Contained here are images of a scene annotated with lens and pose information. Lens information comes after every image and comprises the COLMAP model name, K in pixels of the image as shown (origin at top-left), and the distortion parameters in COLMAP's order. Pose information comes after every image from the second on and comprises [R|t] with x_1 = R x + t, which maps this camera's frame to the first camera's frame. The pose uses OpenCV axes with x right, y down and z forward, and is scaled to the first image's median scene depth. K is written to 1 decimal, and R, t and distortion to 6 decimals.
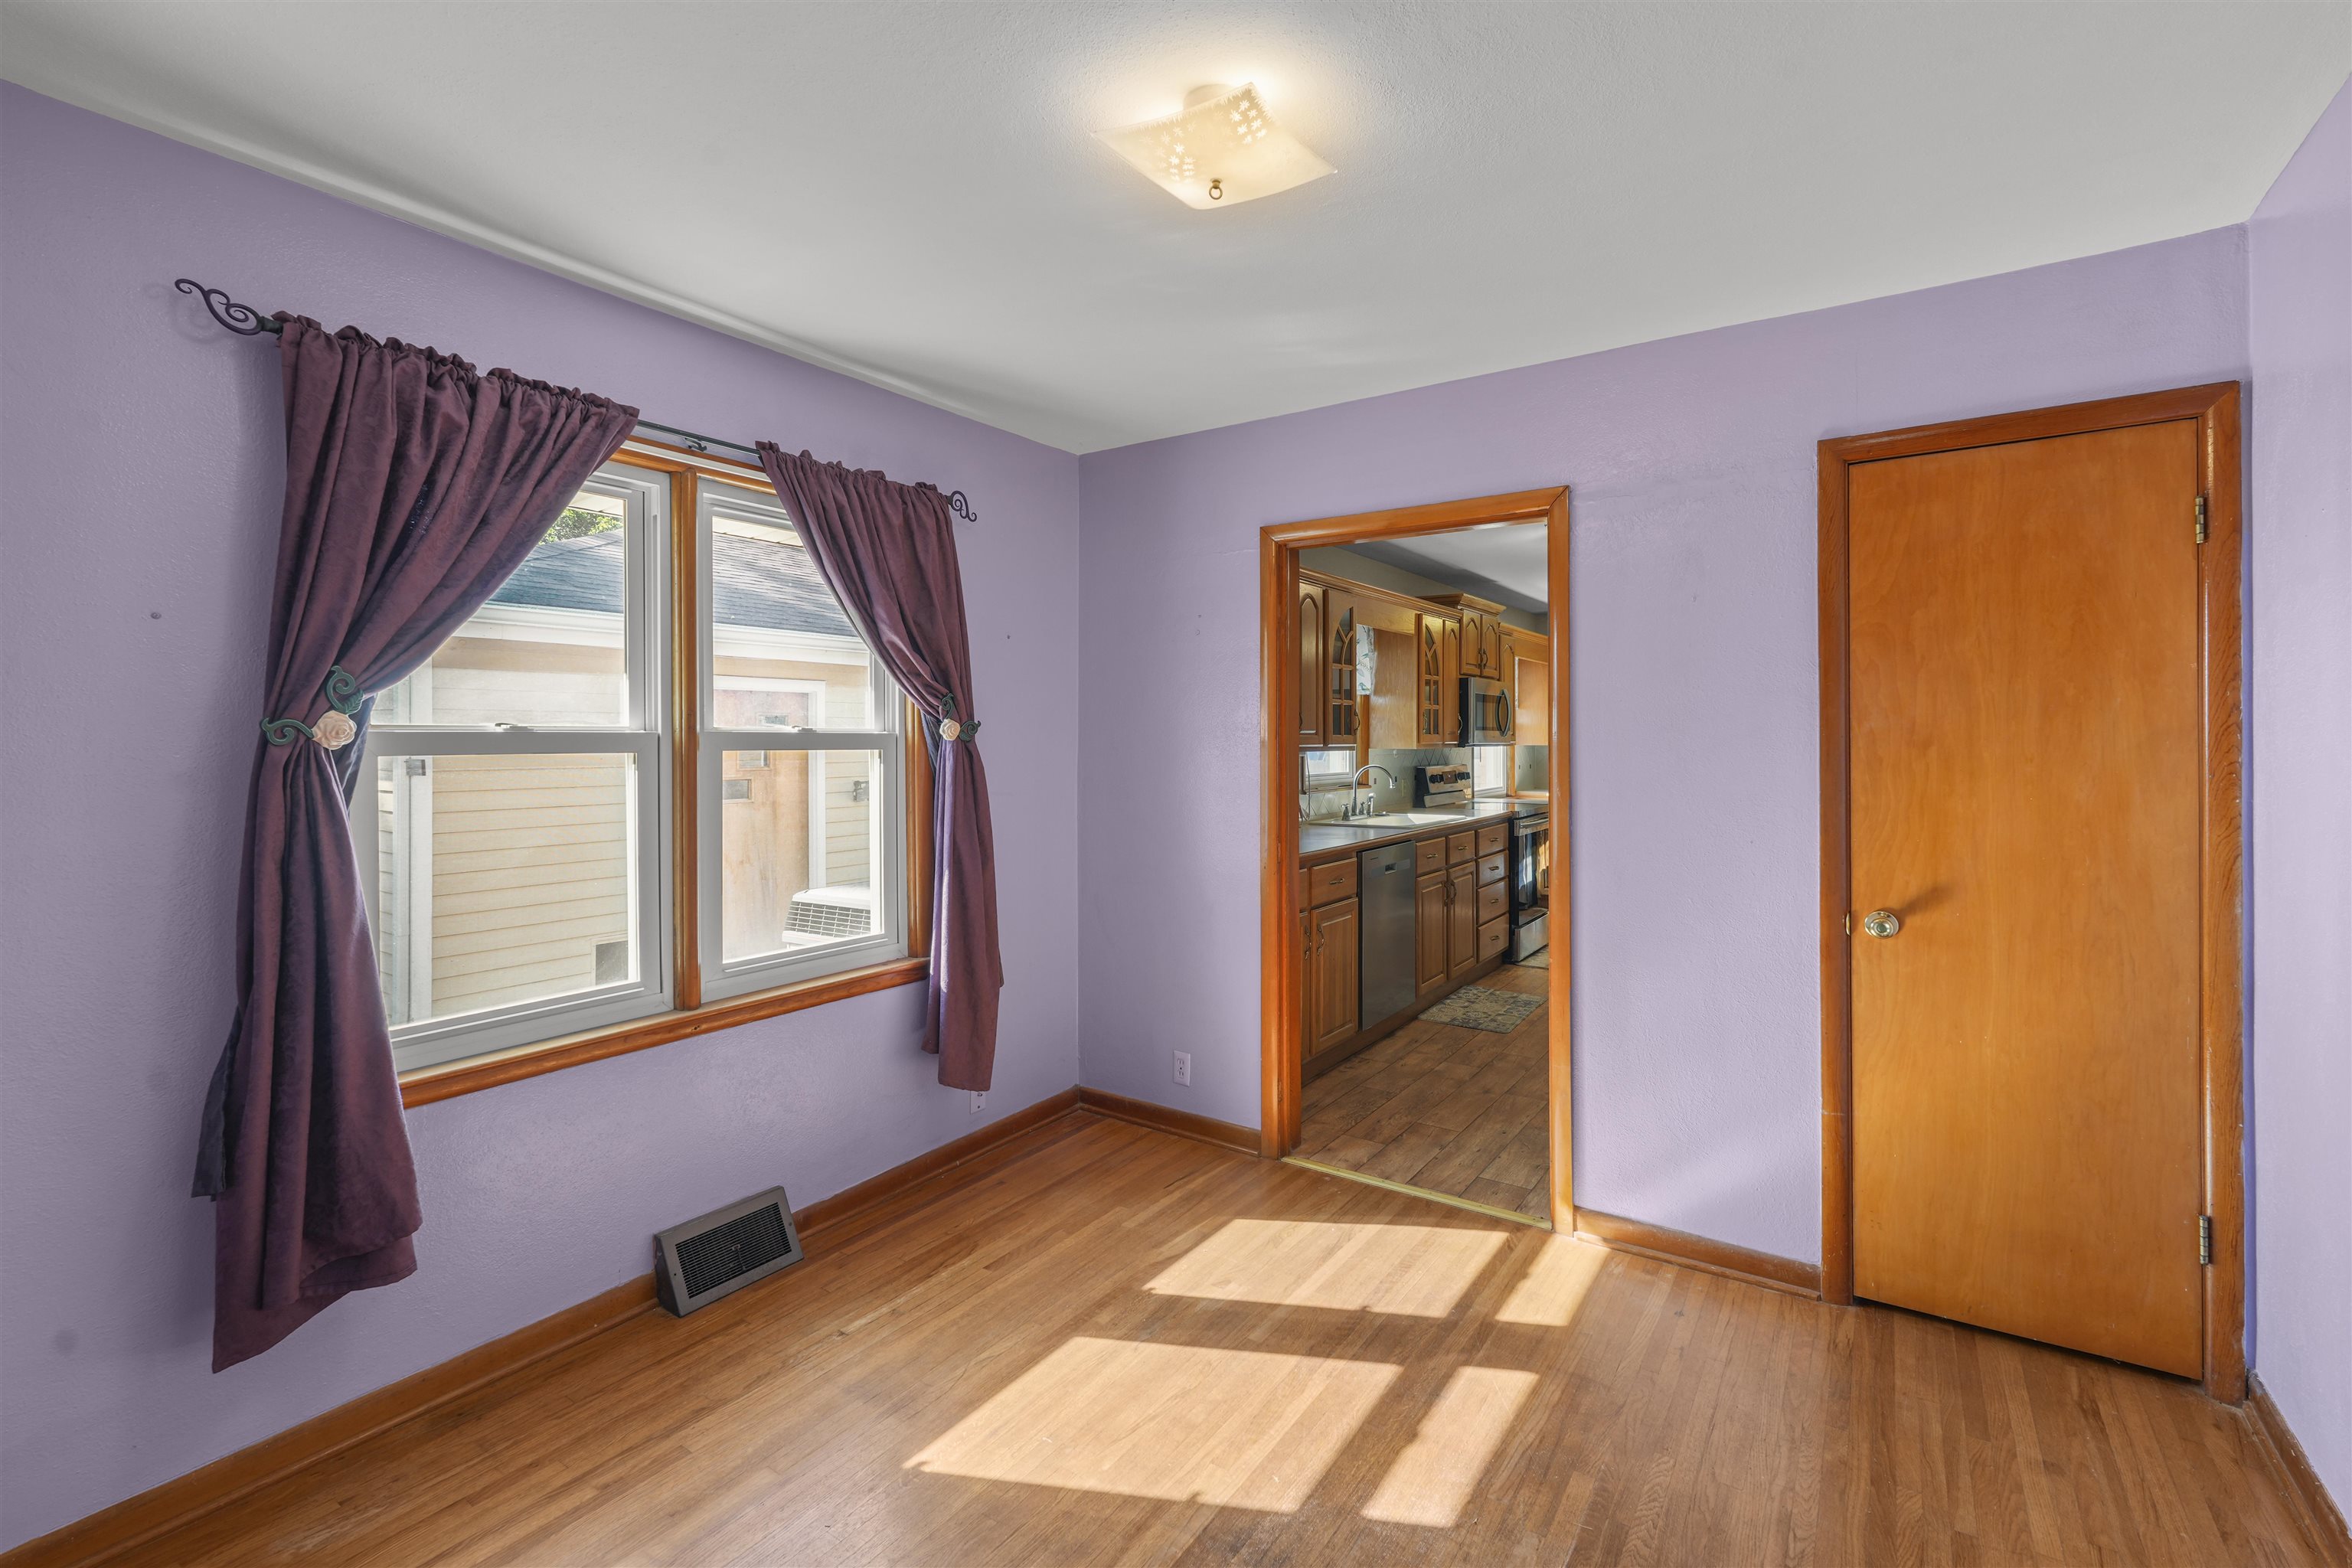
lens RADIAL K [[1028.0, 0, 1193.4], [0, 1028.0, 761.7], [0, 0, 1]] dist [0.001911, -0.000152]
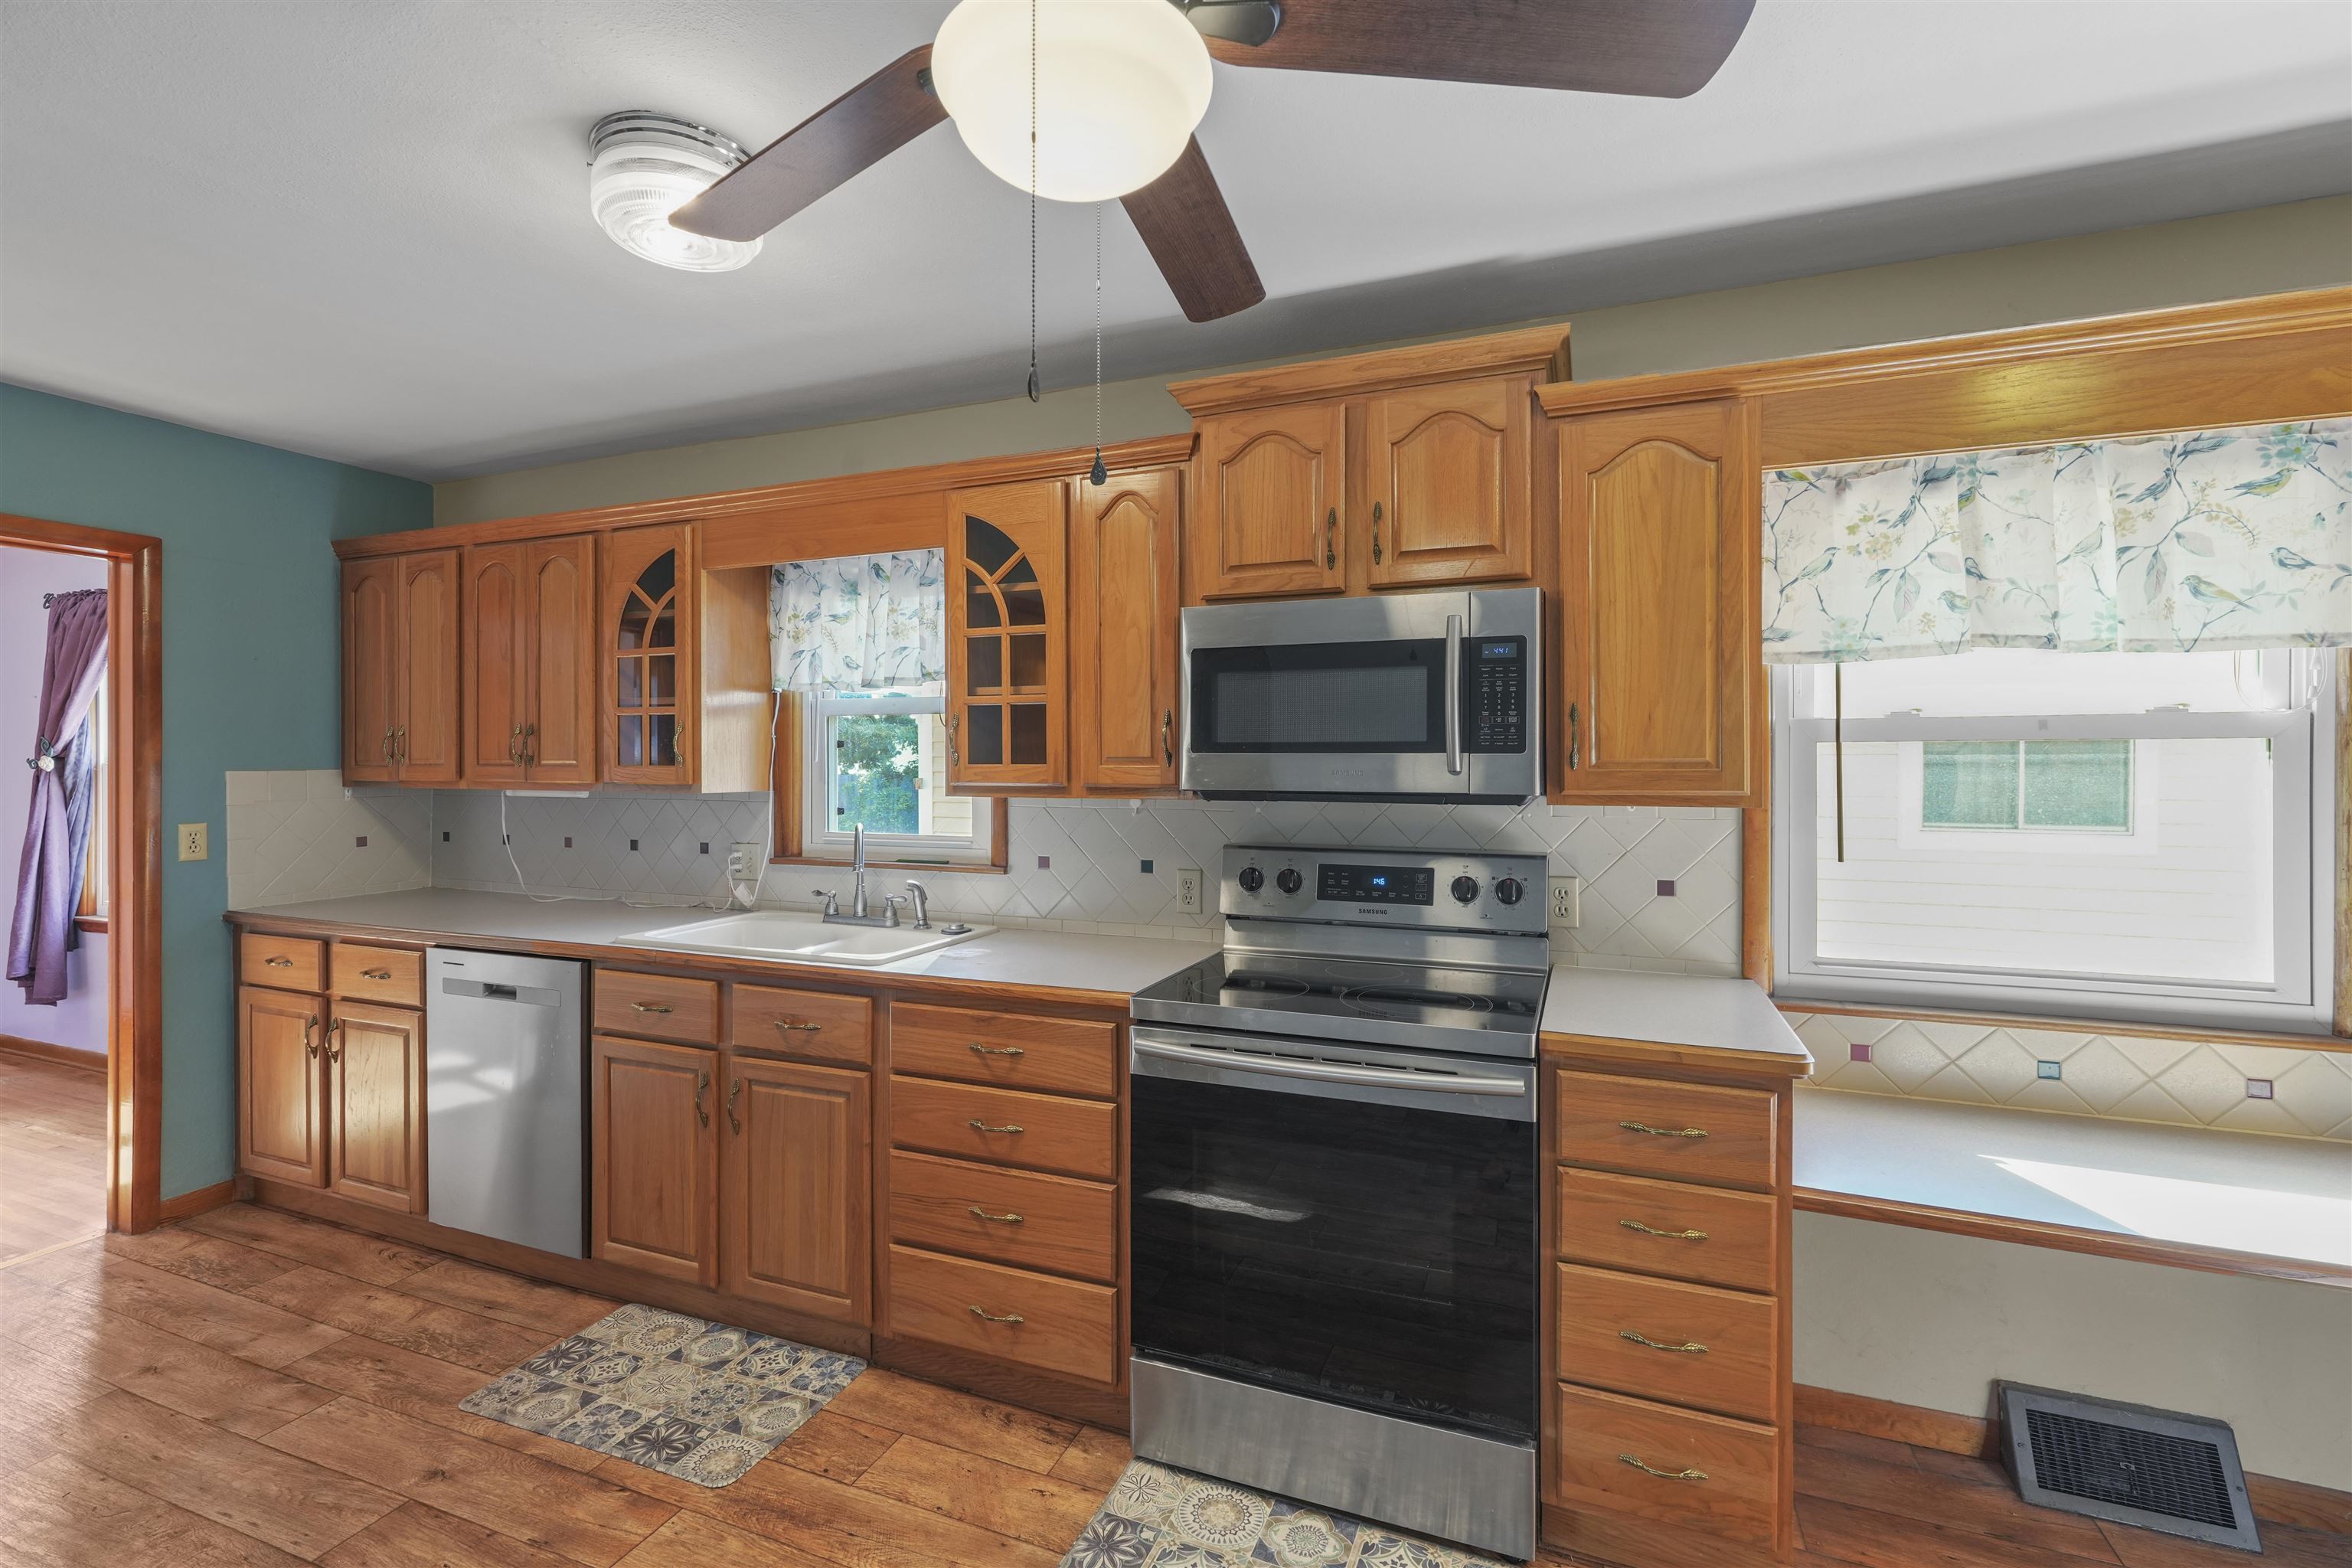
lens RADIAL K [[1028.0, 0, 1179.3], [0, 1028.0, 786.9], [0, 0, 1]] dist [0.001911, -0.000152]
pose [[0.178742, 0.003885, -0.983888, 0.924142], [-0.002830, 0.999990, 0.003434, -0.013987], [0.983892, 0.002171, 0.178751, 1.409092]]
